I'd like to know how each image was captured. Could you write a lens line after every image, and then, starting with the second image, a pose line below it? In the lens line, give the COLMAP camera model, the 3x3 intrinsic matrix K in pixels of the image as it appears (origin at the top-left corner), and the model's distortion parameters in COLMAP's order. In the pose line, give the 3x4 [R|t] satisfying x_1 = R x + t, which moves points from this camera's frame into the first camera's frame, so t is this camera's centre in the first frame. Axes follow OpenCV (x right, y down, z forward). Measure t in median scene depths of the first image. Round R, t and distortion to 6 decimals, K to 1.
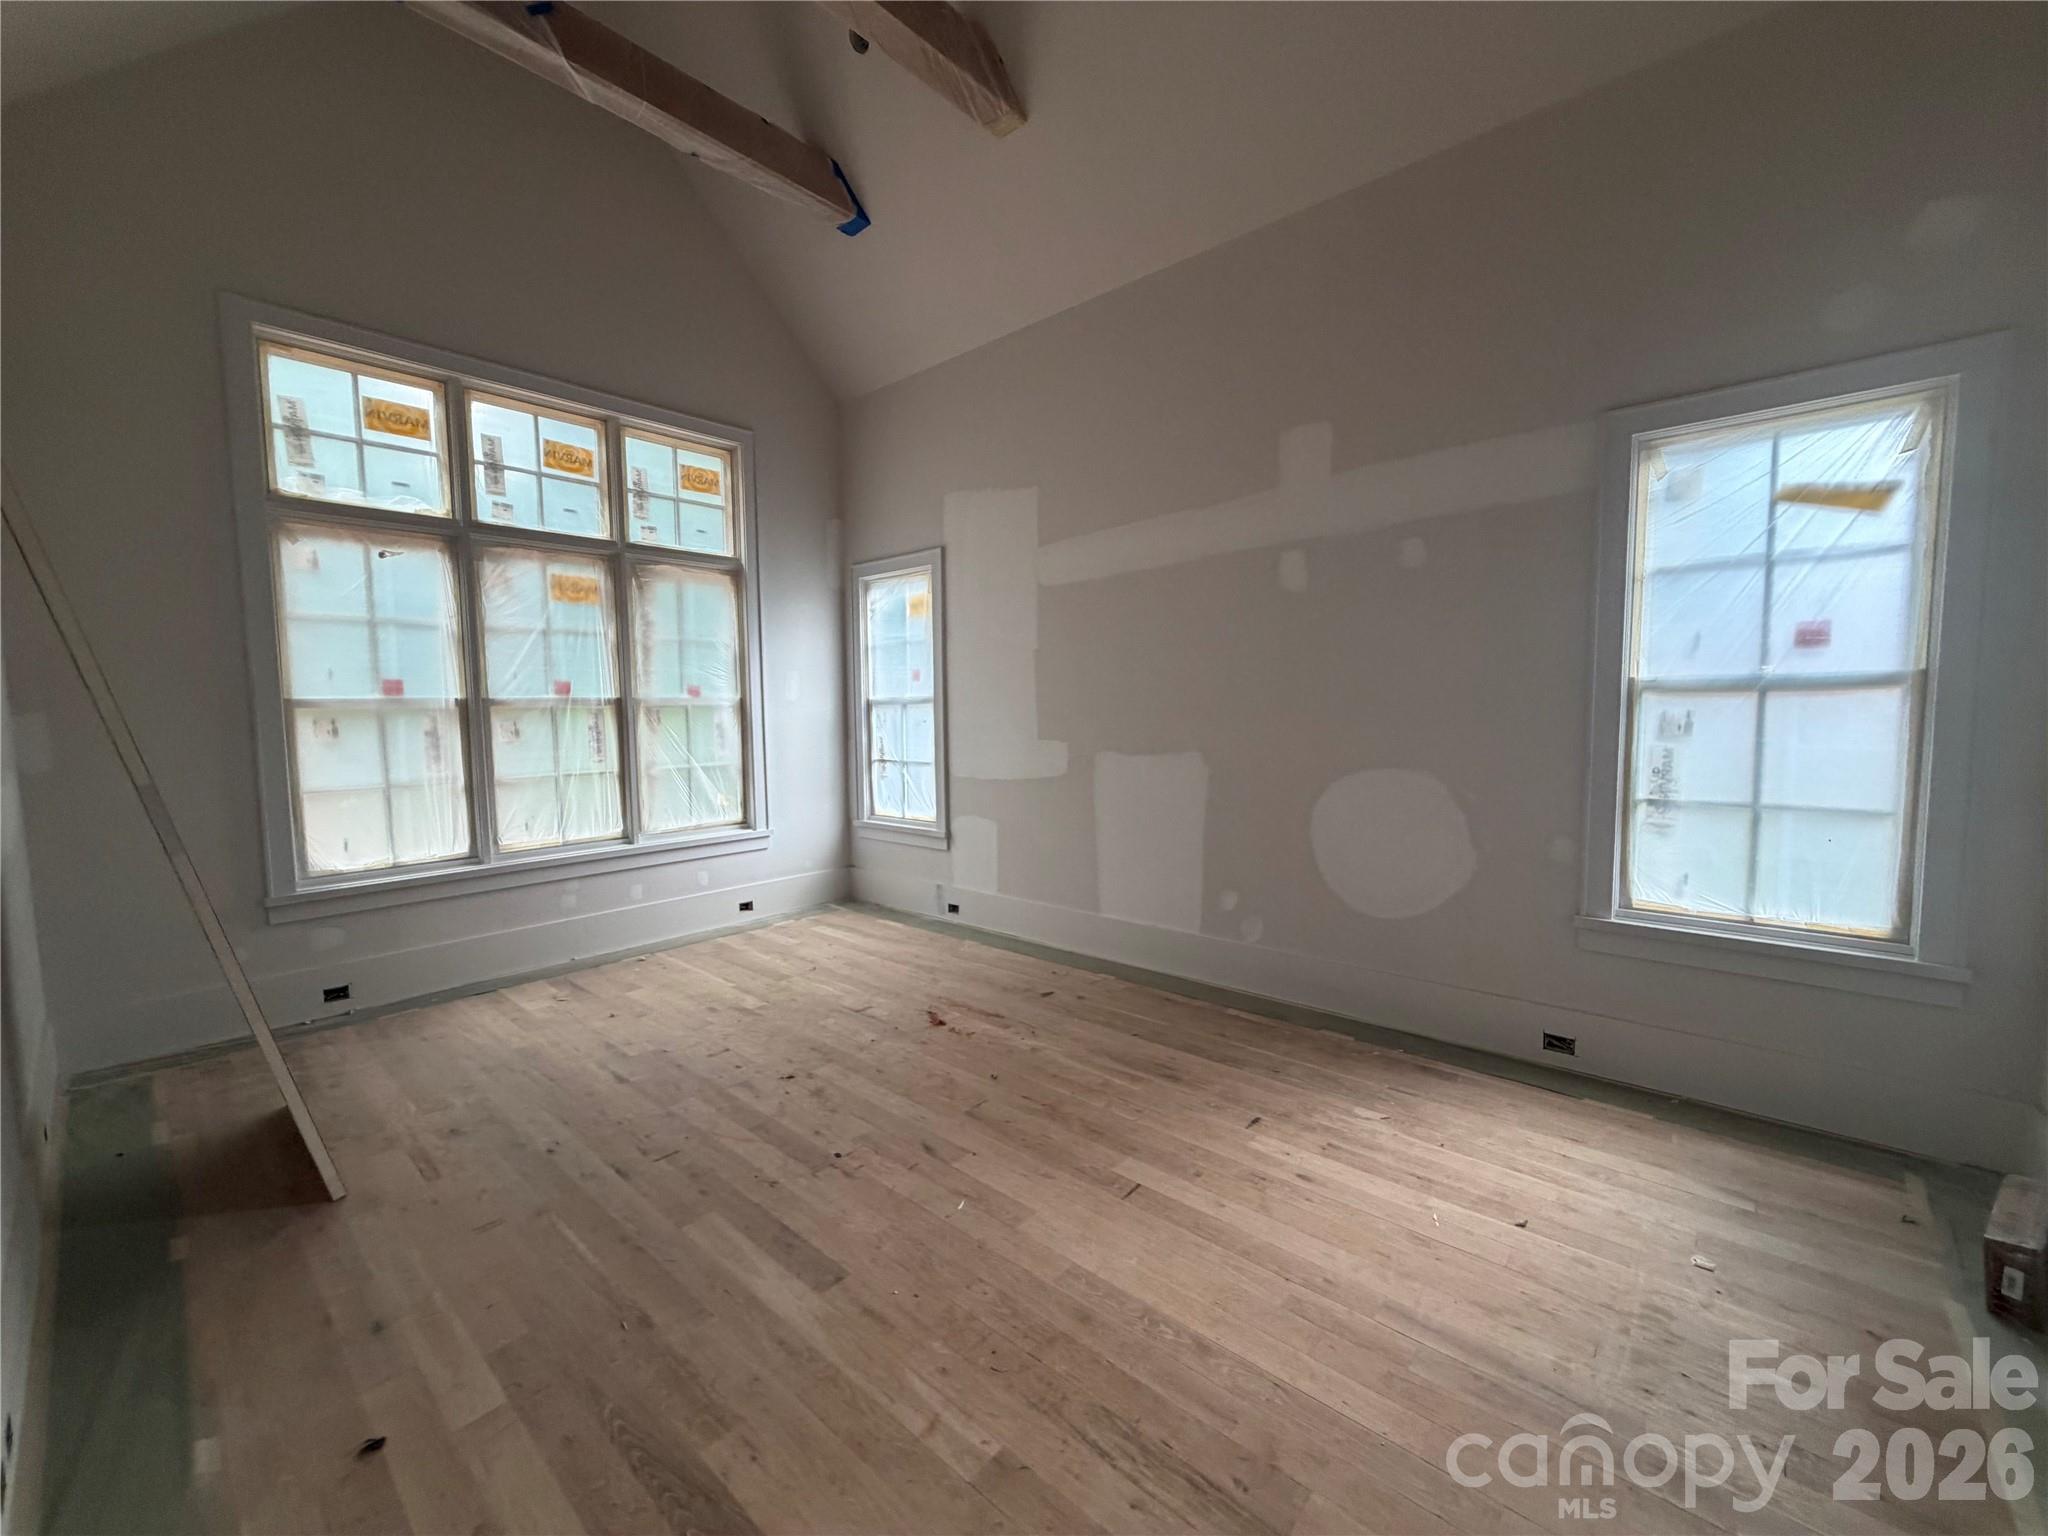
lens RADIAL K [[822.5, 0, 1011.8], [0, 822.5, 768.0], [0, 0, 1]] dist [0.002397, 0.000294]
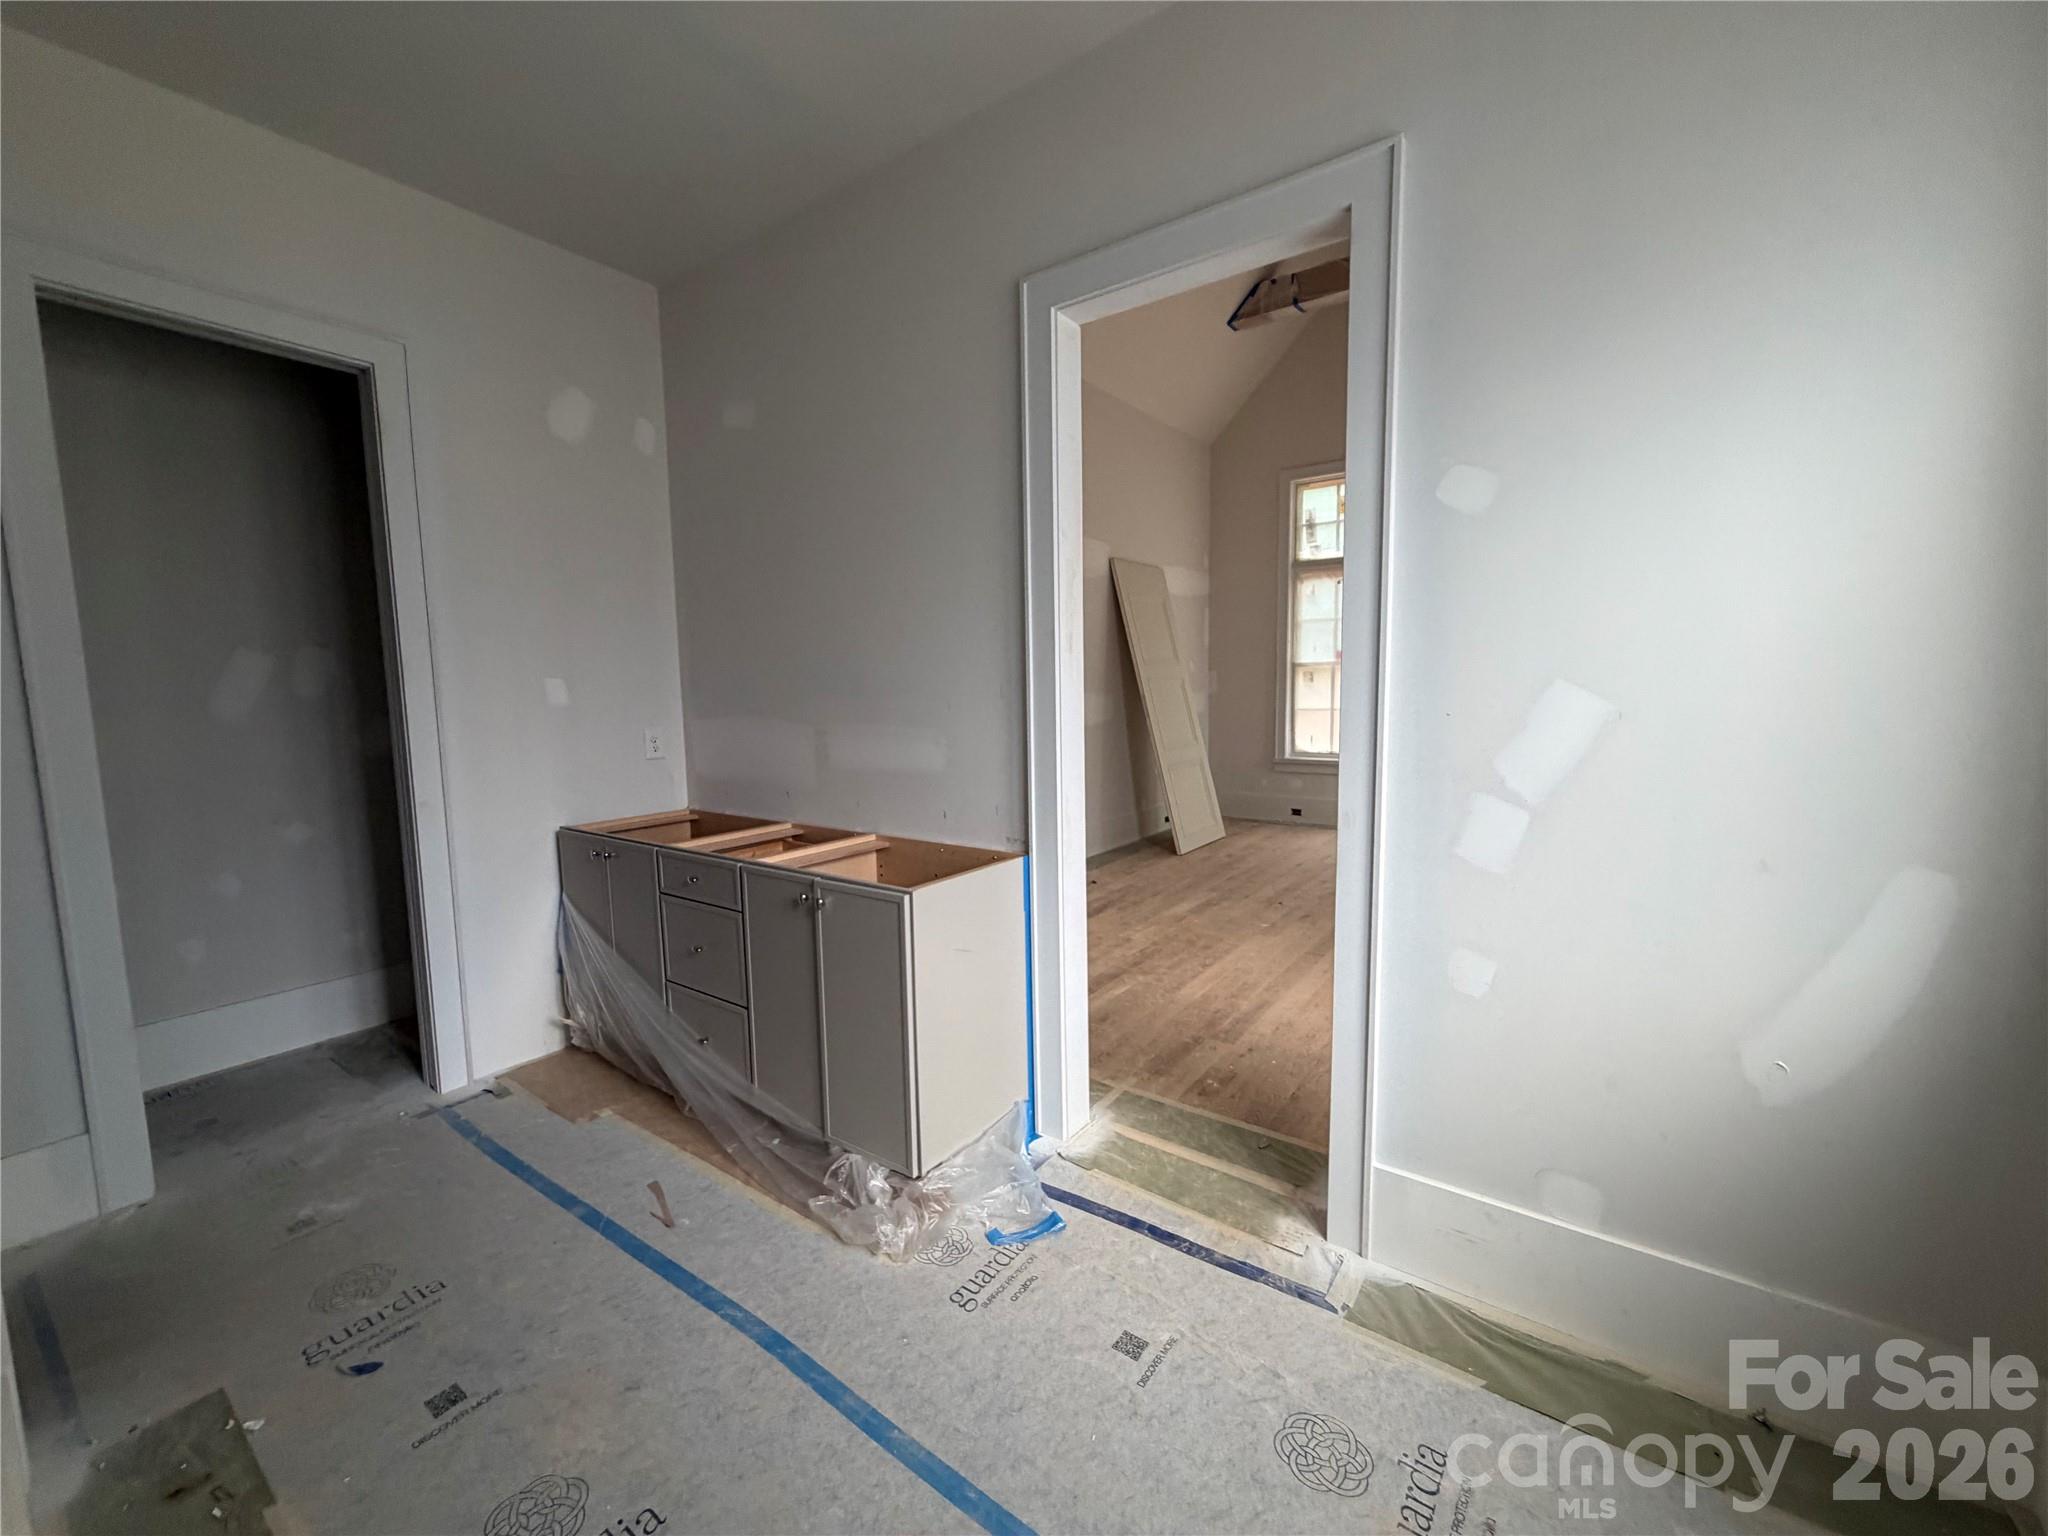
lens RADIAL K [[822.5, 0, 1011.8], [0, 822.5, 768.0], [0, 0, 1]] dist [0.002397, 0.000294]
pose [[0.094858, 0.117108, -0.988579, 1.829058], [-0.059742, 0.991936, 0.111773, -0.018895], [0.993697, 0.048457, 0.101089, 0.201990]]
